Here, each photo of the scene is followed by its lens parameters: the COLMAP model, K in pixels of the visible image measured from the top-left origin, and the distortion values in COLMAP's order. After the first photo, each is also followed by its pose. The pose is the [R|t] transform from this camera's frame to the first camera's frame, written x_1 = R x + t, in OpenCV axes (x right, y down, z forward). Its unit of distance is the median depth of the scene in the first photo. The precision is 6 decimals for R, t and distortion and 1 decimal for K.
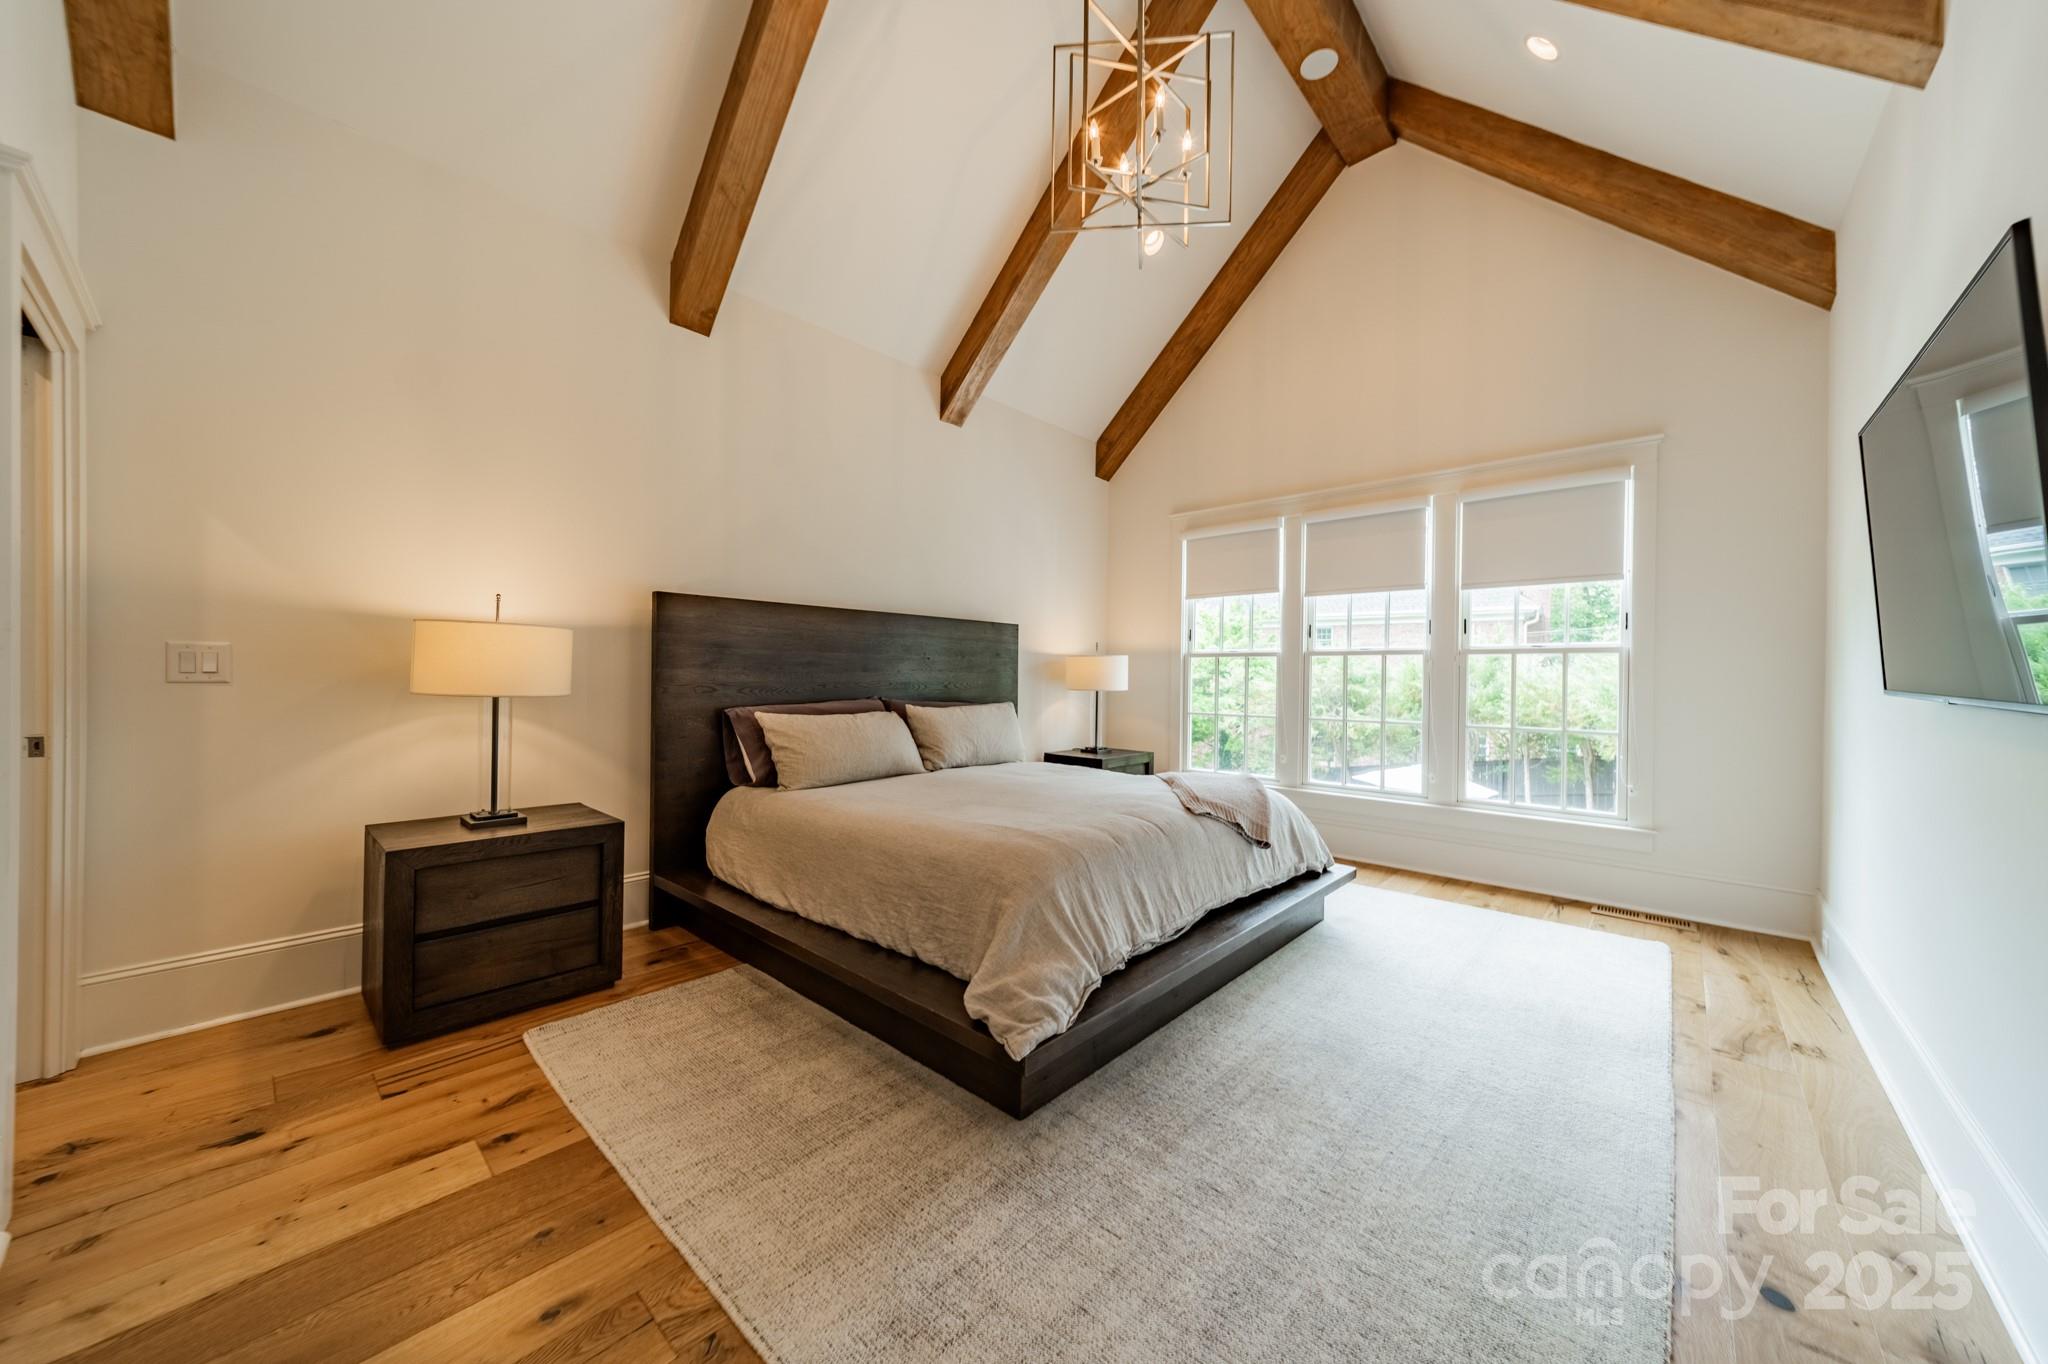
lens RADIAL K [[717.0, 0, 1029.0], [0, 717.0, 685.3], [0, 0, 1]] dist [0.007898, 0.000060]
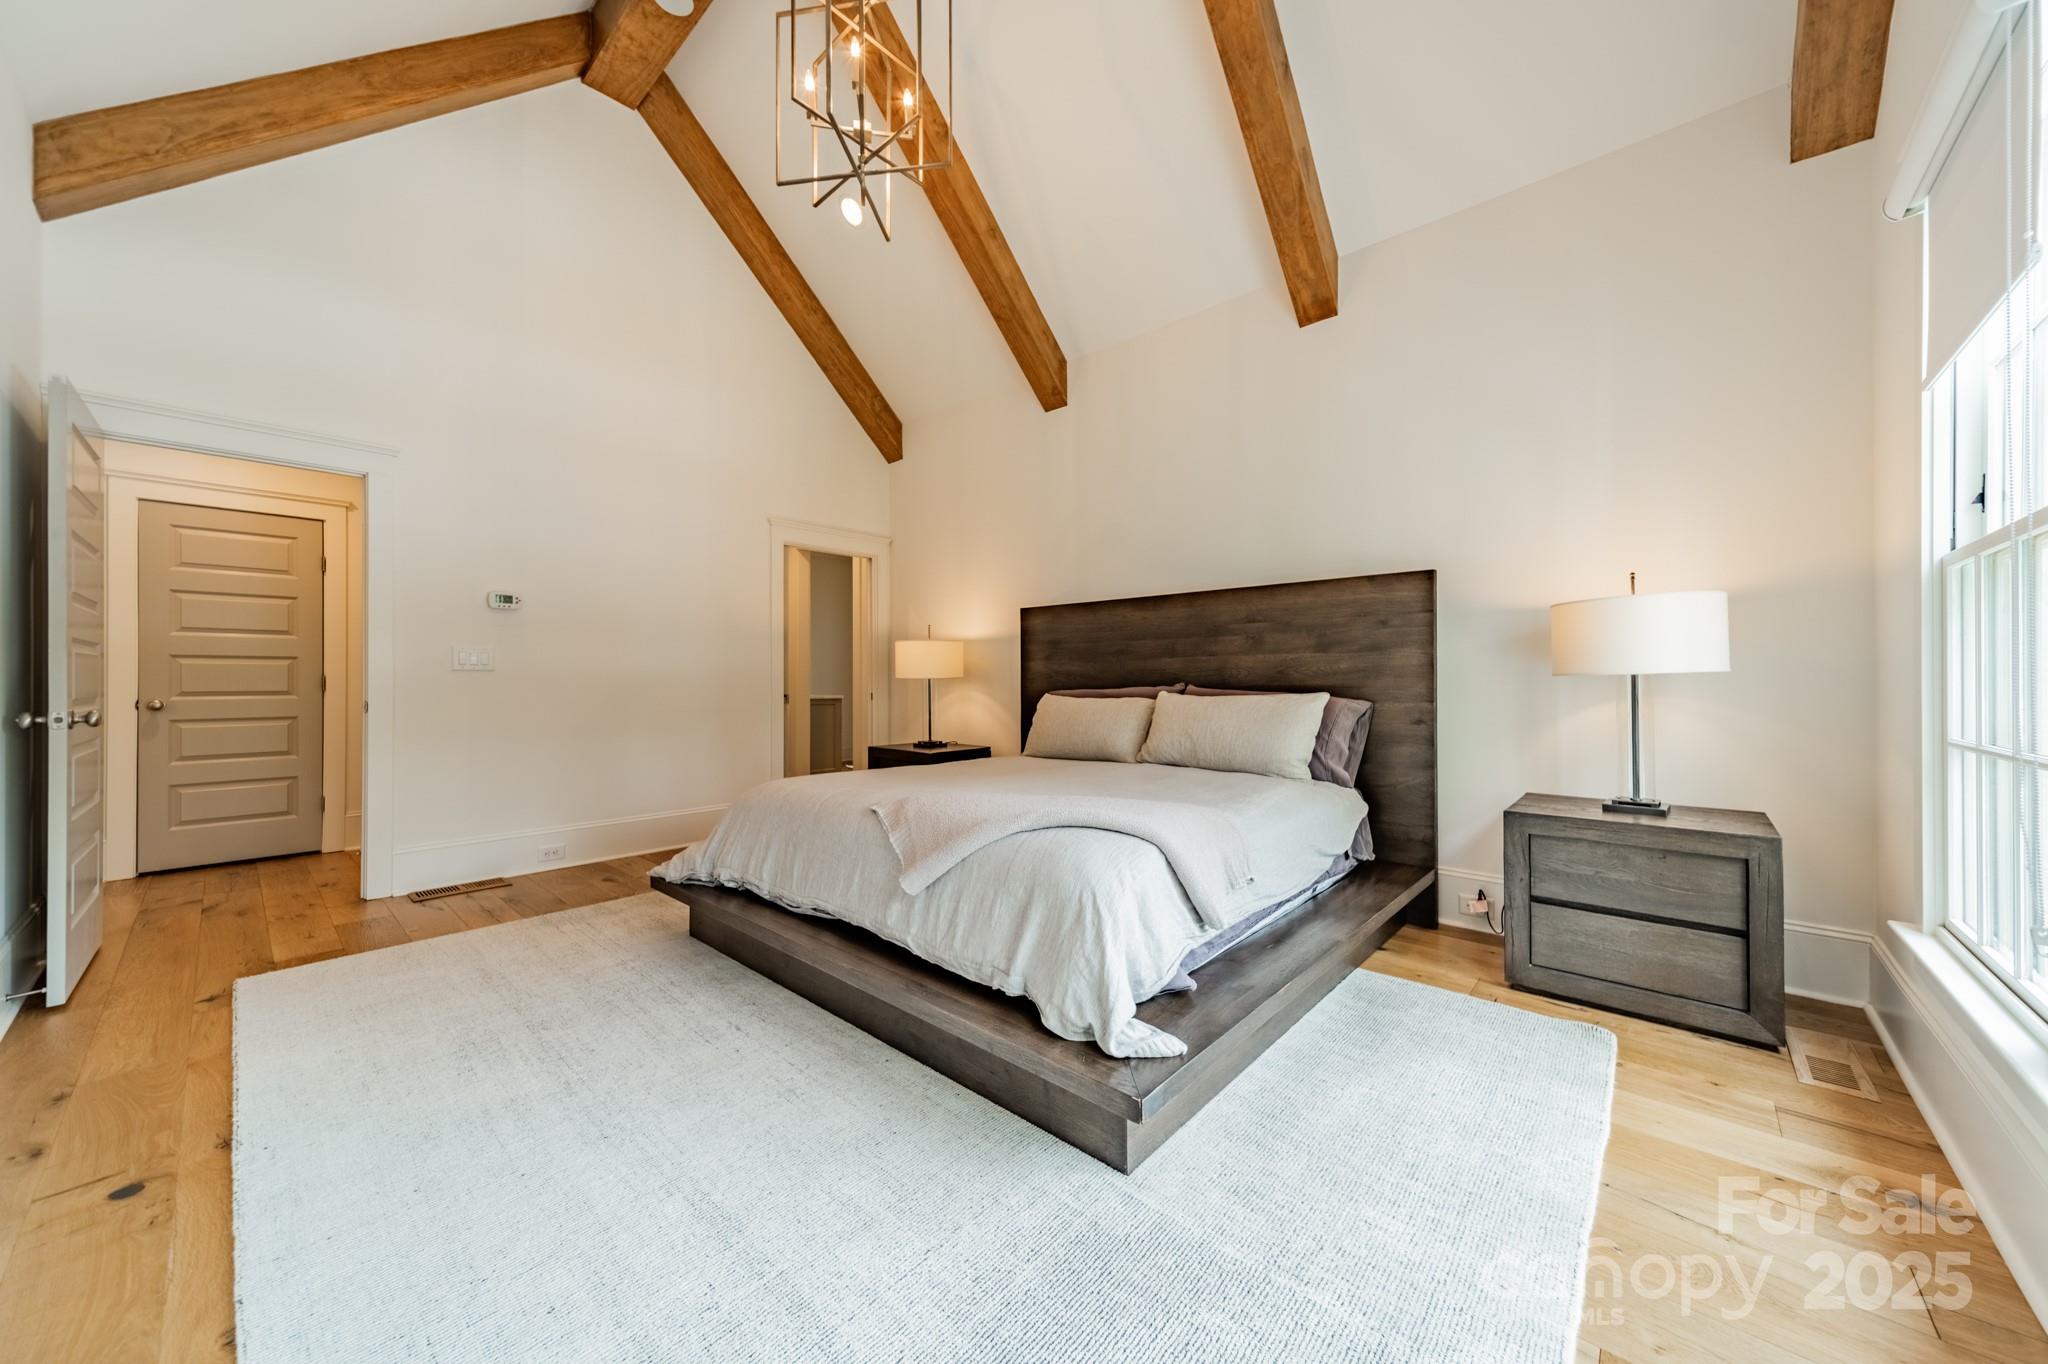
lens RADIAL K [[717.0, 0, 1032.3], [0, 717.0, 678.8], [0, 0, 1]] dist [0.007898, 0.000060]
pose [[0.009954, 0.003265, -0.999945, 0.795687], [0.019580, 0.999802, 0.003460, 0.004843], [0.999759, -0.019614, 0.009888, 0.858183]]
